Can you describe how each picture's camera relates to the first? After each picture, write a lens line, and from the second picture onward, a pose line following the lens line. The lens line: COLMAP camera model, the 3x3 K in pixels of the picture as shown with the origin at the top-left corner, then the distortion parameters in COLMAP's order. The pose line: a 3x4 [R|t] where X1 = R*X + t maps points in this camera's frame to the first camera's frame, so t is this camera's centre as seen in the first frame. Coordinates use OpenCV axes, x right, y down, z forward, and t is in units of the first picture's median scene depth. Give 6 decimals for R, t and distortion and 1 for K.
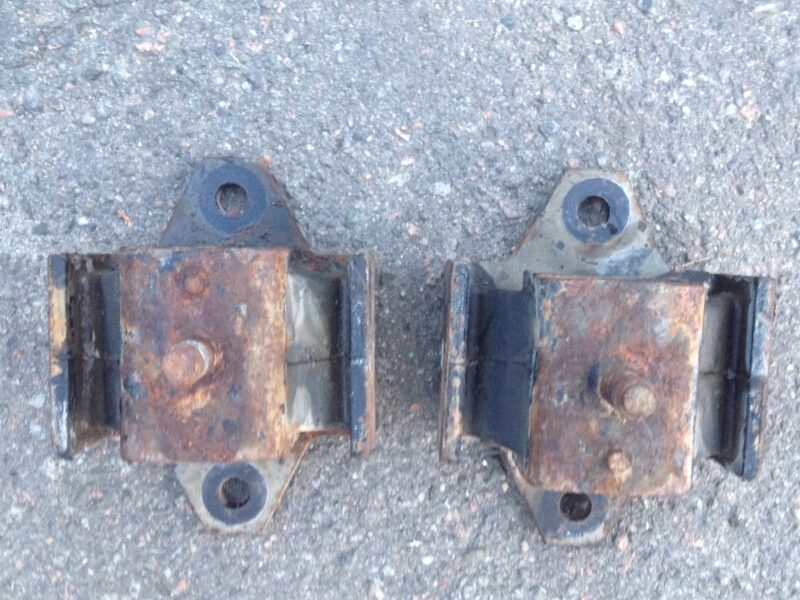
lens RADIAL K [[1061.5, 0, 400.0], [0, 1061.5, 300.0], [0, 0, 1]] dist [0.272328, -0.840209]
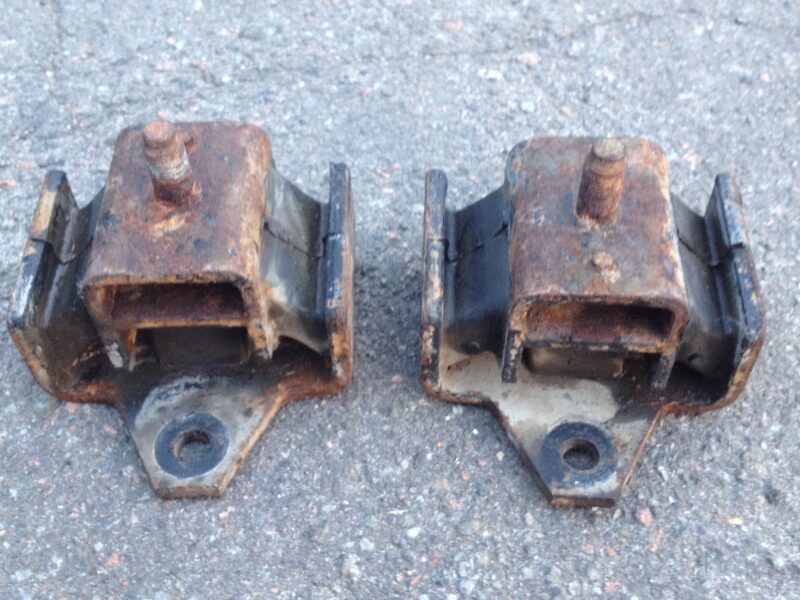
lens RADIAL K [[1061.5, 0, 400.0], [0, 1061.5, 300.0], [0, 0, 1]] dist [0.272328, -0.840209]
pose [[0.999909, -0.013483, -0.000562, 0.018134], [0.009460, 0.730052, -0.683326, 0.682868], [0.009624, 0.683259, 0.730113, 0.271583]]
